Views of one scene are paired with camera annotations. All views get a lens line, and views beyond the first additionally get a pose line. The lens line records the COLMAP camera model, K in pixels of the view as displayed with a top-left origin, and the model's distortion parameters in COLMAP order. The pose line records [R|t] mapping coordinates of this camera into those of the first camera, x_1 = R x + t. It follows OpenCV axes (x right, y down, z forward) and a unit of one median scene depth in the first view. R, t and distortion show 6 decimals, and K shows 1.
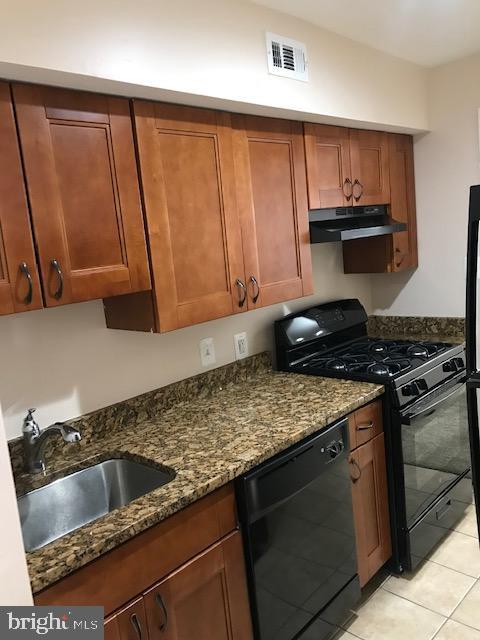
lens RADIAL K [[522.9, 0, 240.0], [0, 522.9, 320.0], [0, 0, 1]] dist [0.047466, 0.000359]
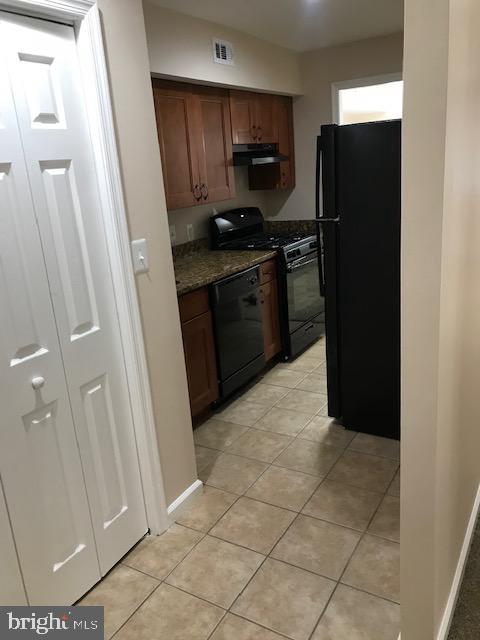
lens RADIAL K [[522.9, 0, 240.0], [0, 522.9, 320.0], [0, 0, 1]] dist [0.047466, 0.000359]
pose [[0.974626, -0.039950, 0.220246, -0.218907], [0.014946, 0.993363, 0.114045, 0.139726], [-0.223340, -0.107859, 0.968755, -0.622891]]
